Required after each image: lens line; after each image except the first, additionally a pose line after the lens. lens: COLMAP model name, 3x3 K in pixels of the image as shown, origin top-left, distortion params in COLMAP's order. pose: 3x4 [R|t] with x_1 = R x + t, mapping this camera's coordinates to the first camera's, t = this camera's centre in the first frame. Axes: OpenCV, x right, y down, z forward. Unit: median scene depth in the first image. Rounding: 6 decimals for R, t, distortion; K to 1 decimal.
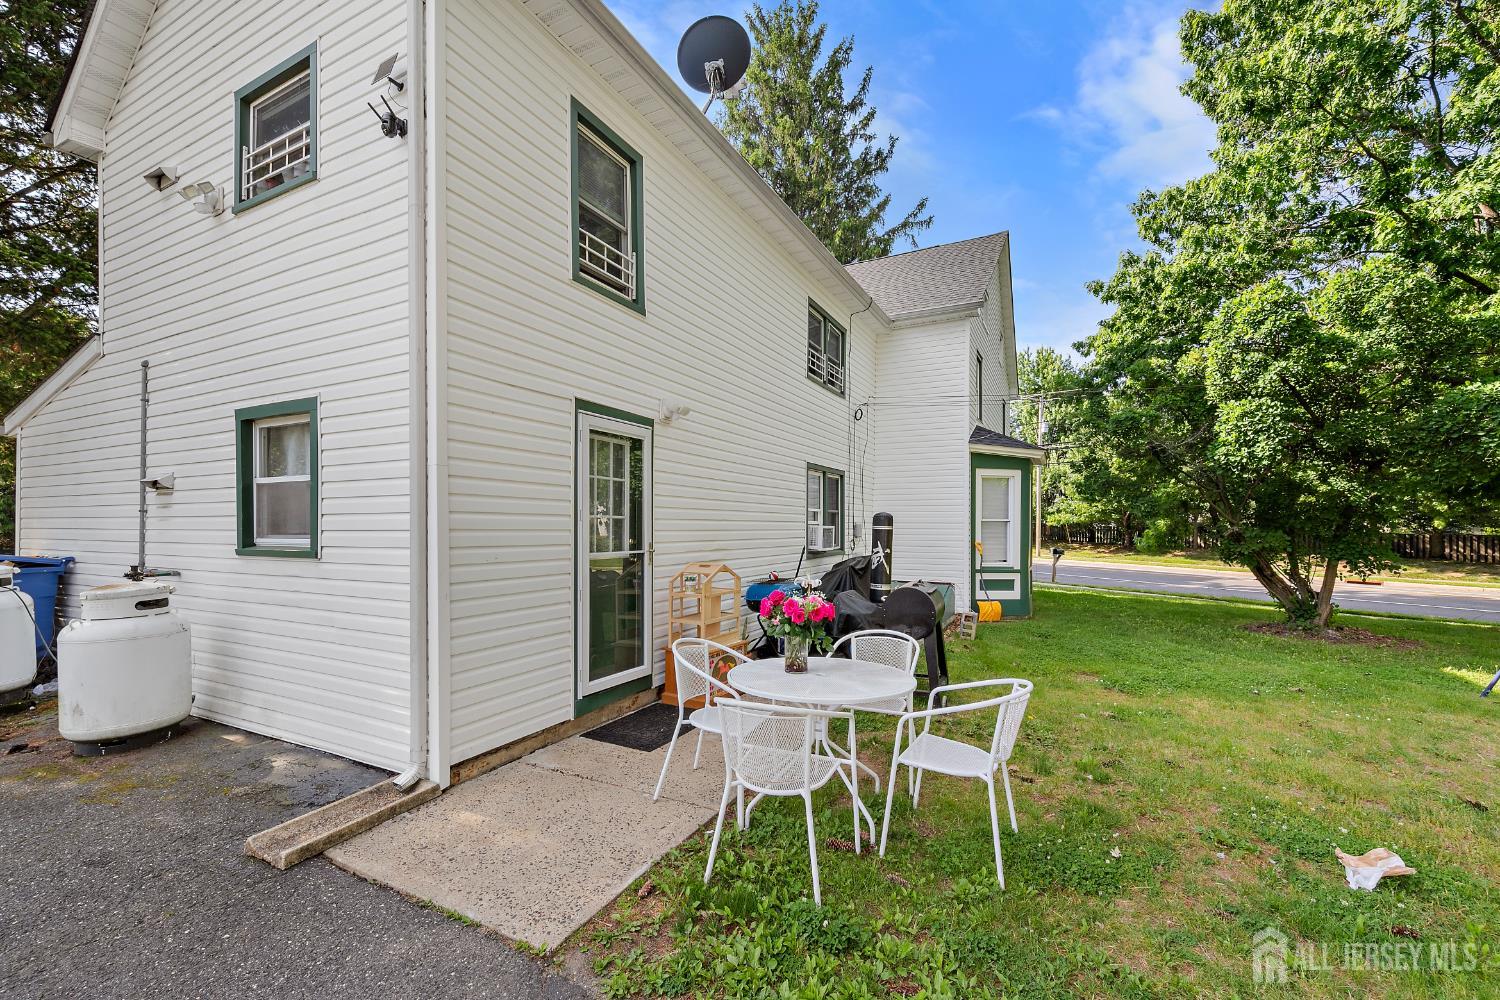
lens RADIAL K [[614.4, 0, 737.6], [0, 614.4, 529.9], [0, 0, 1]] dist [0.012234, 0.000525]
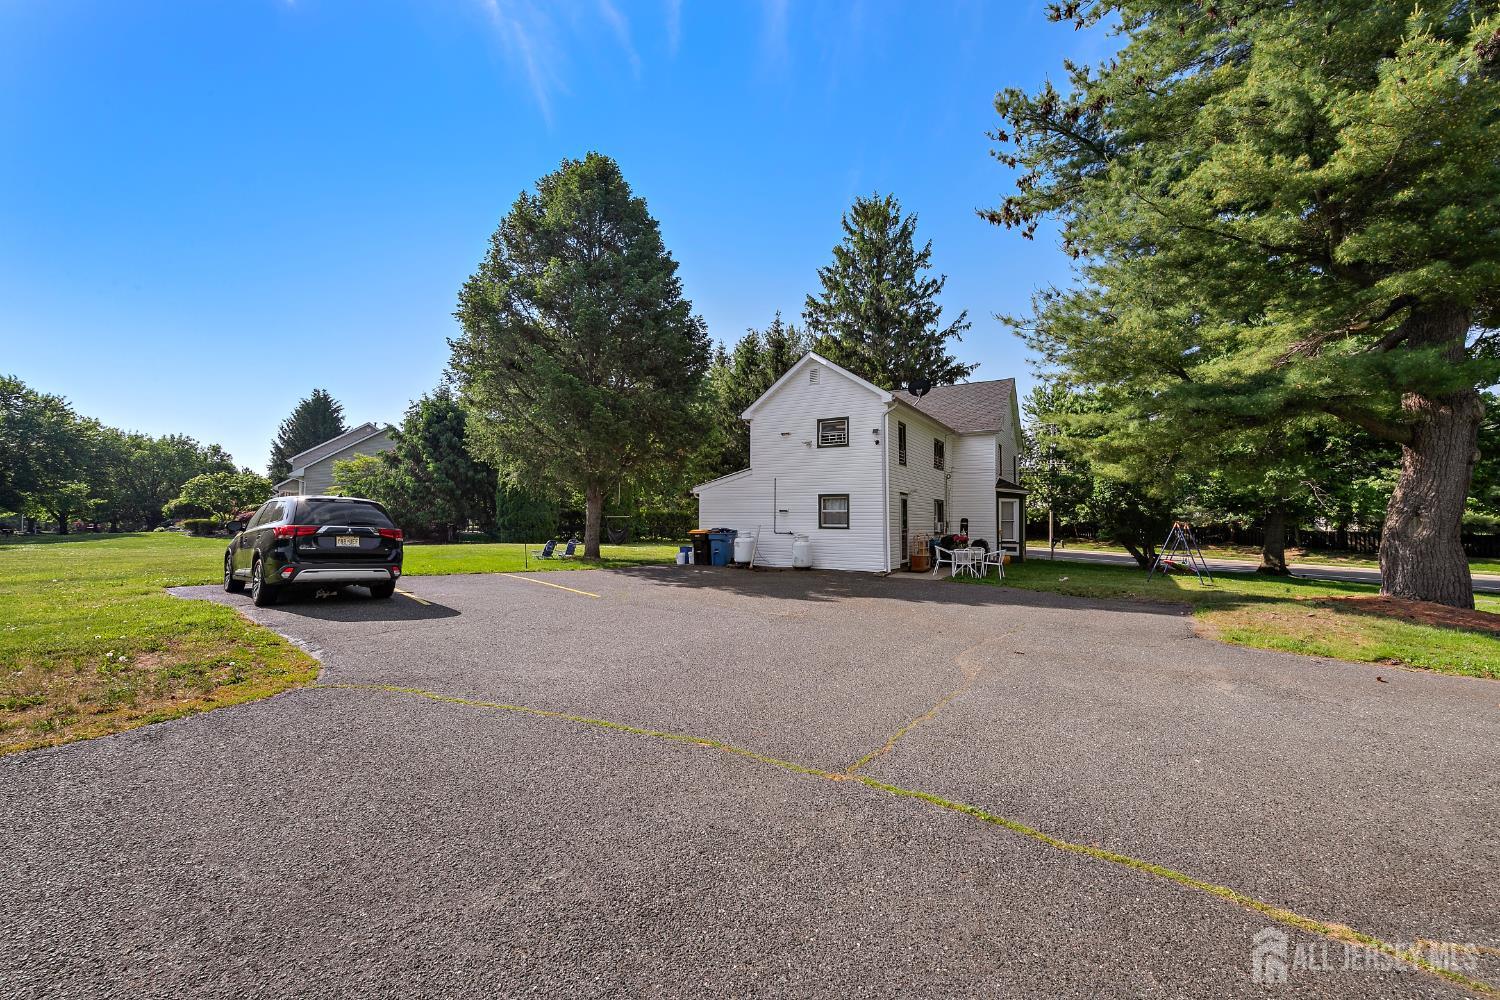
lens RADIAL K [[614.4, 0, 735.2], [0, 614.4, 500.9], [0, 0, 1]] dist [0.012234, 0.000525]
pose [[0.999114, 0.004895, -0.041799, -0.627178], [-0.006601, 0.999147, -0.040761, 0.013413], [0.041563, 0.041001, 0.998294, -1.680984]]
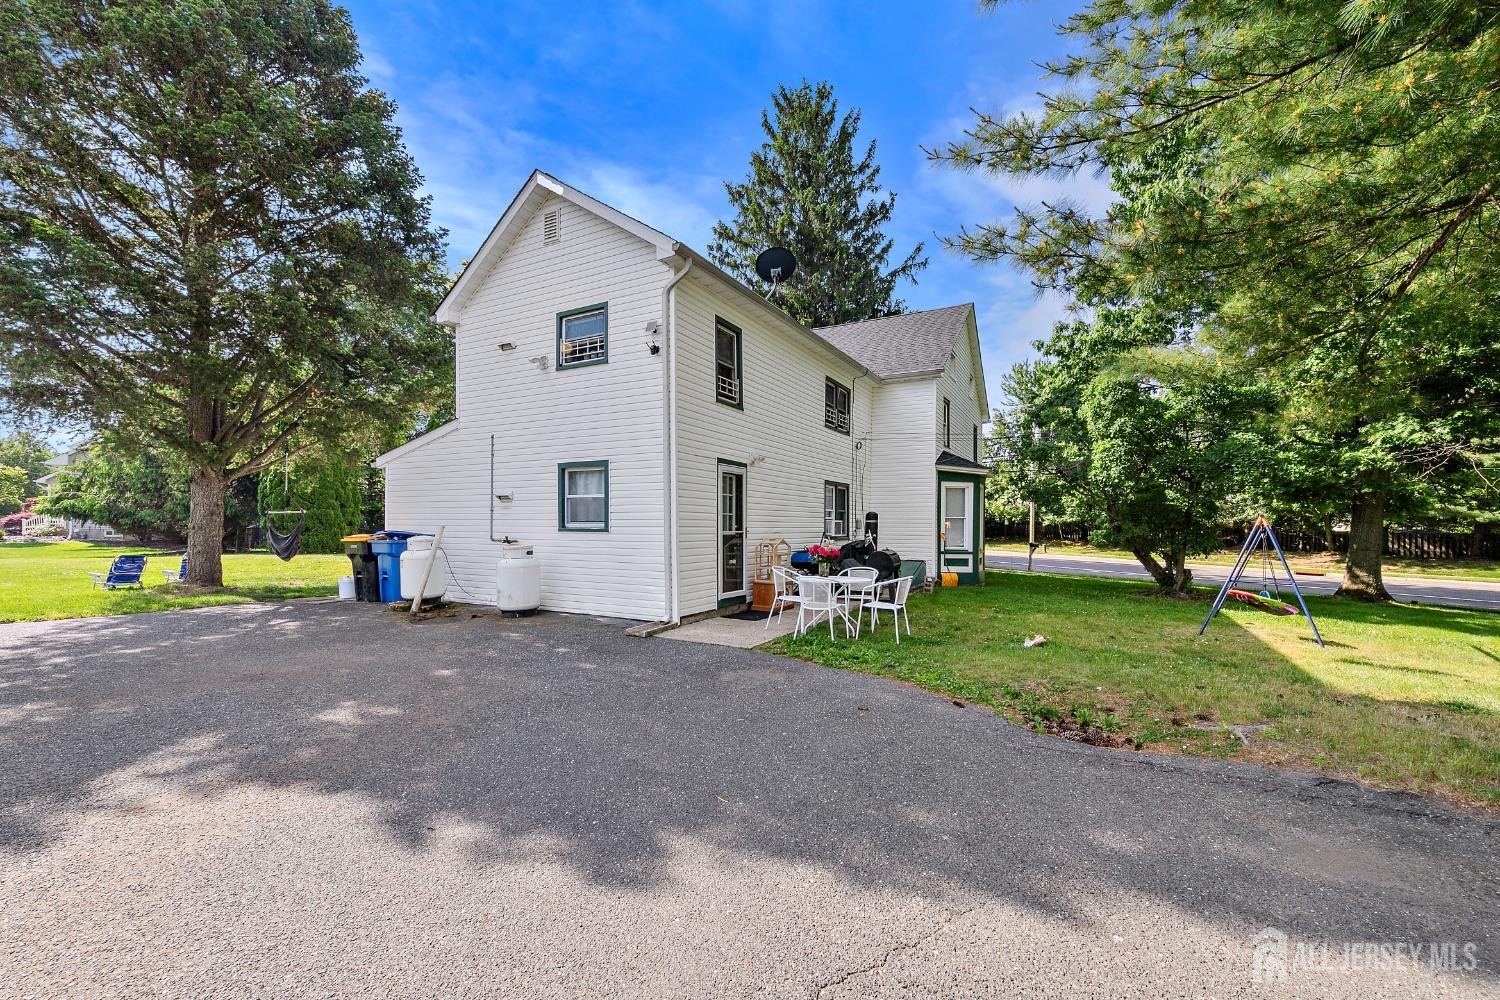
lens RADIAL K [[614.4, 0, 738.5], [0, 614.4, 528.8], [0, 0, 1]] dist [0.012234, 0.000525]
pose [[0.999846, 0.002498, -0.017393, -0.079680], [-0.002487, 0.999997, 0.000602, 0.014521], [0.017394, -0.000559, 0.999849, -0.572913]]
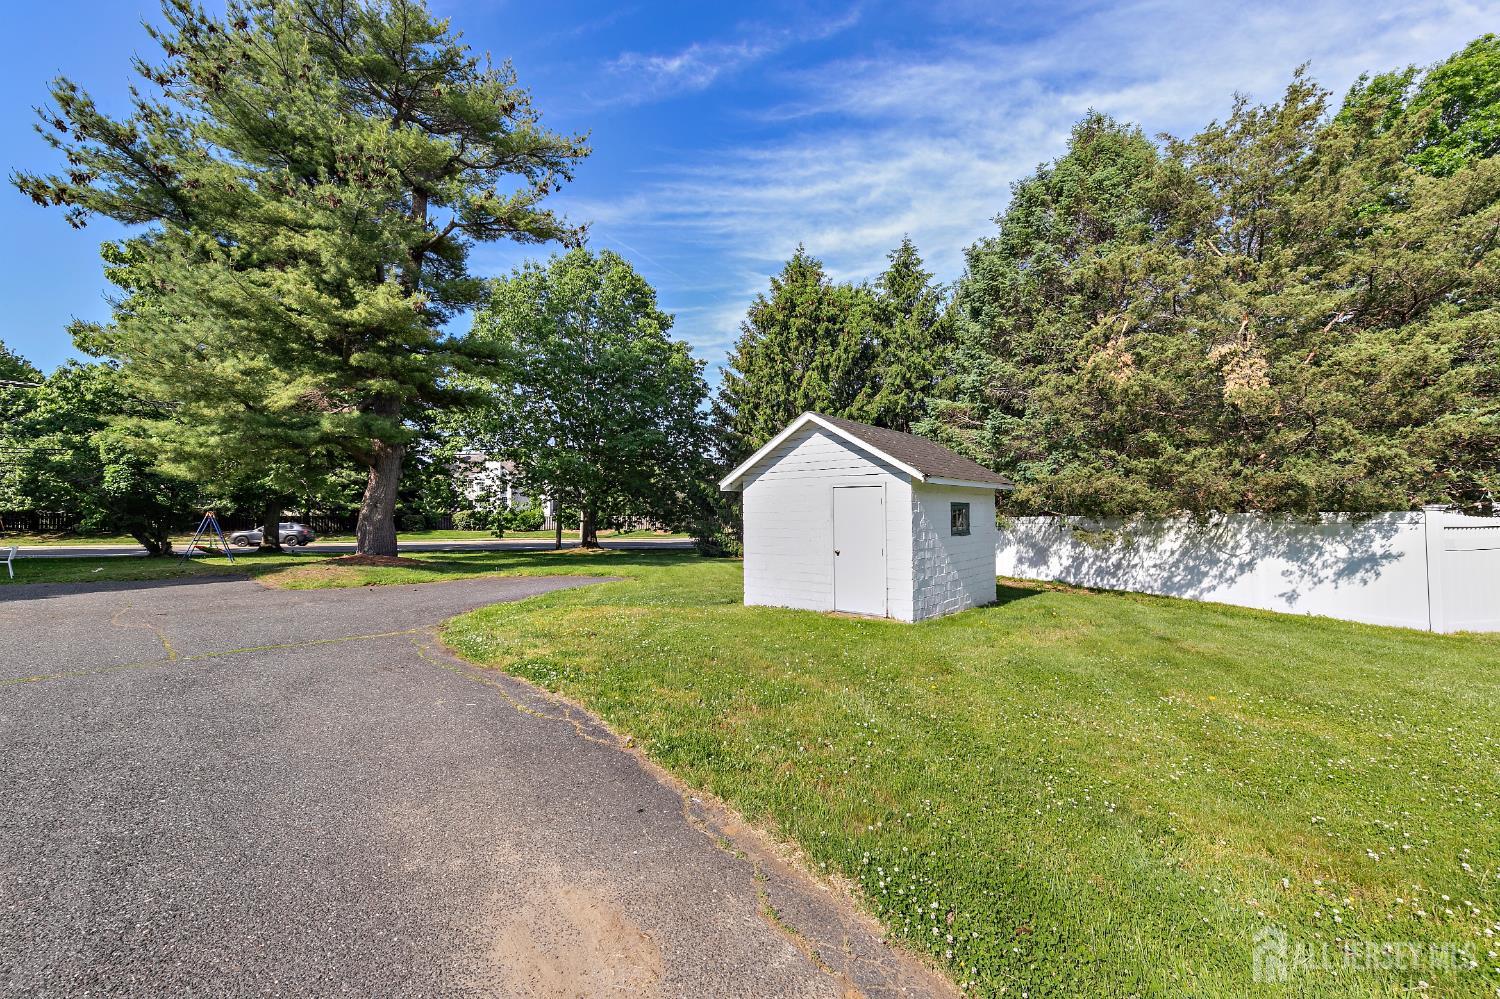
lens RADIAL K [[614.4, 0, 758.3], [0, 614.4, 494.2], [0, 0, 1]] dist [0.012234, 0.000525]
pose [[0.190045, 0.019787, 0.981576, -1.235256], [0.012121, 0.999673, -0.022498, 0.001692], [-0.981700, 0.016173, 0.189743, -2.145321]]
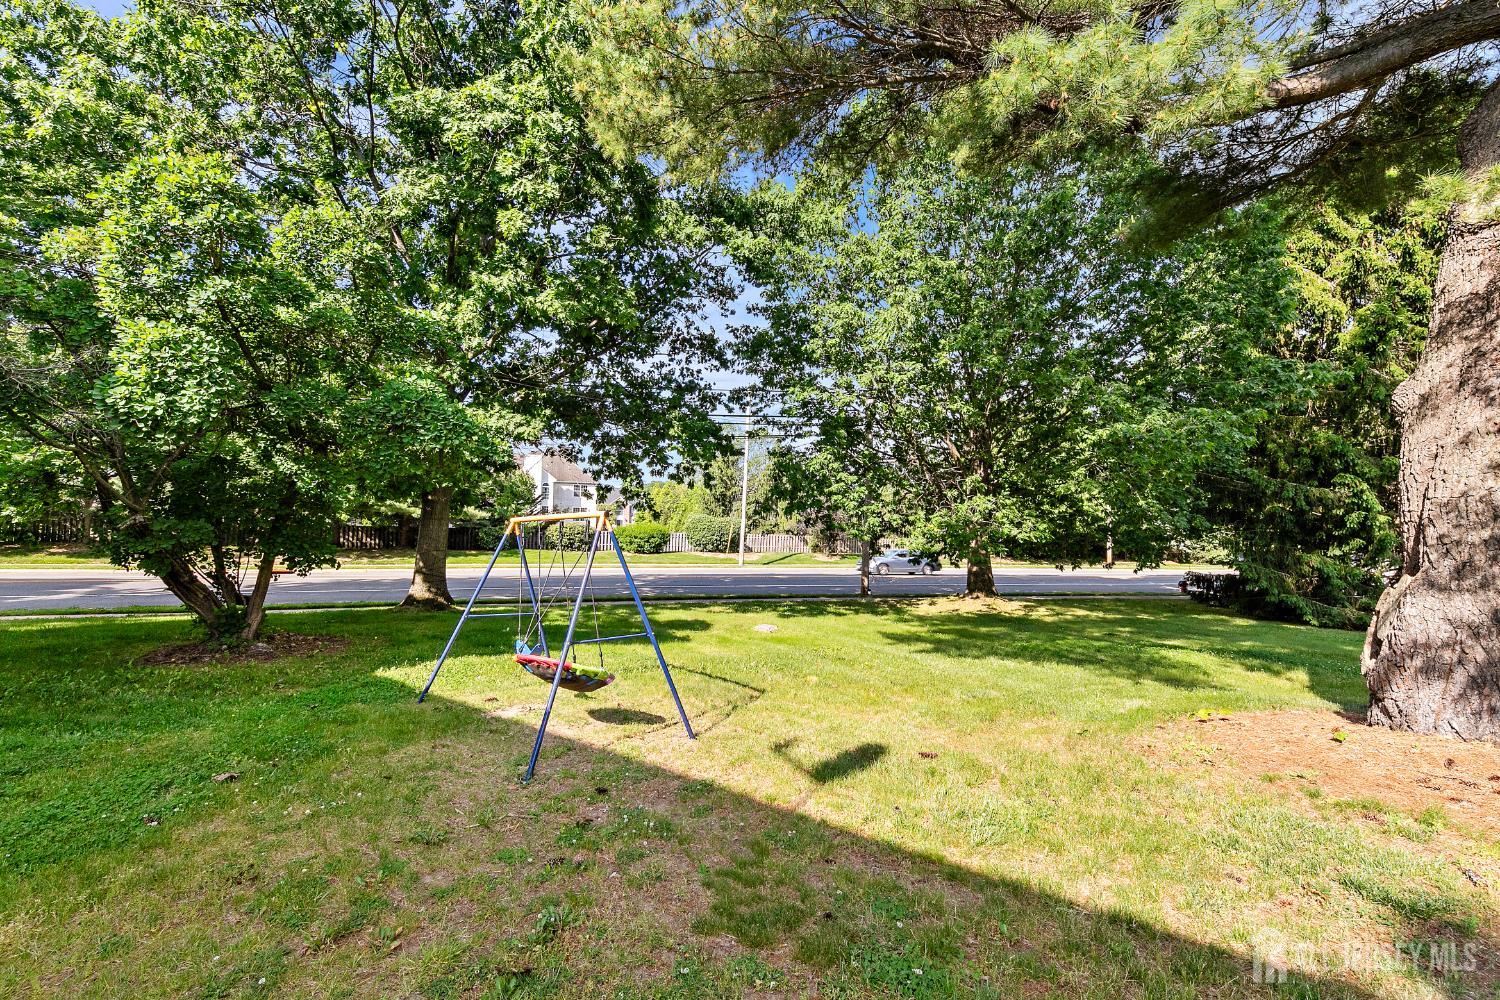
lens RADIAL K [[614.4, 0, 771.0], [0, 614.4, 496.0], [0, 0, 1]] dist [0.012234, 0.000525]
pose [[0.104779, 0.048212, 0.993326, 0.241957], [-0.008638, 0.998831, -0.047568, 0.000316], [-0.994458, -0.003596, 0.105073, 0.294707]]
